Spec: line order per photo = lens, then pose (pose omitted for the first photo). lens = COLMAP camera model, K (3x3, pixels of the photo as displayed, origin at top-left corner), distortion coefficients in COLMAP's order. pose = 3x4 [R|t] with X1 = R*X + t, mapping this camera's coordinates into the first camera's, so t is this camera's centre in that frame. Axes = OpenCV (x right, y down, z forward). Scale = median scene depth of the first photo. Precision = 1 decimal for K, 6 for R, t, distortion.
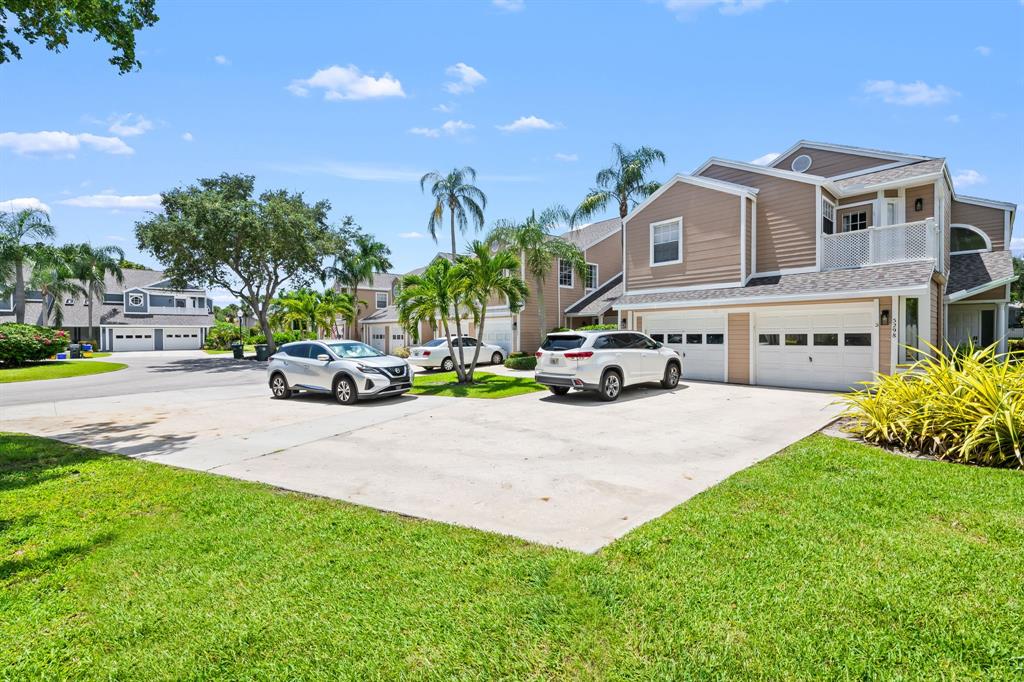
lens RADIAL K [[408.2, 0, 517.0], [0, 408.2, 338.5], [0, 0, 1]] dist [0.000062, -0.000076]
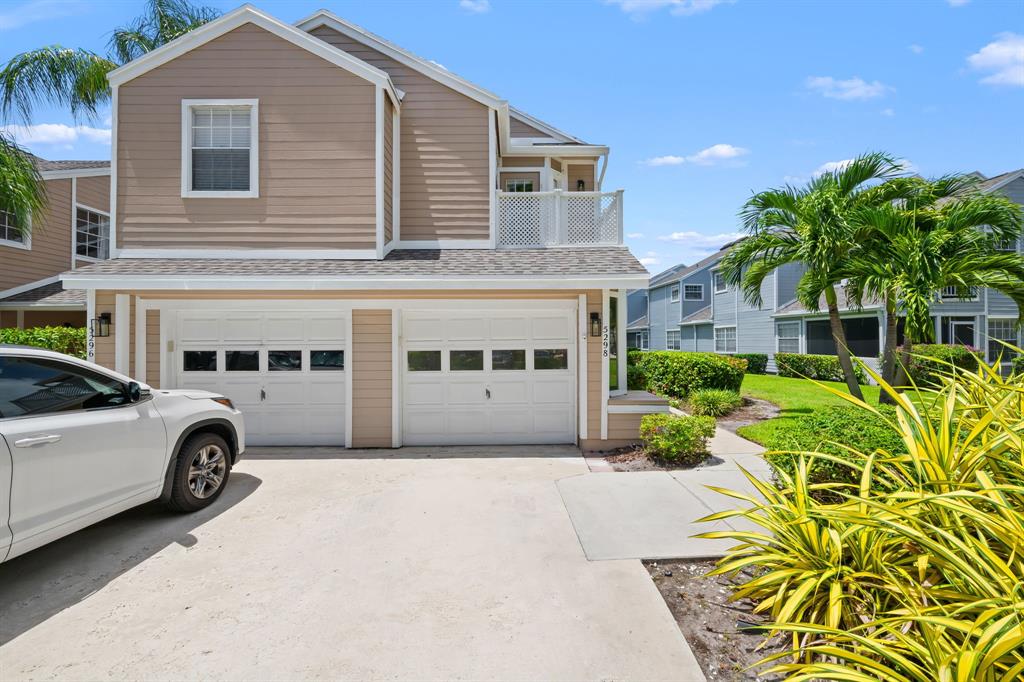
lens RADIAL K [[408.2, 0, 517.0], [0, 408.2, 338.5], [0, 0, 1]] dist [0.000062, -0.000076]
pose [[0.653033, 0.009591, 0.757269, 0.275901], [0.009328, 0.999742, -0.020706, -0.014048], [-0.757272, 0.020585, 0.652775, 0.532097]]
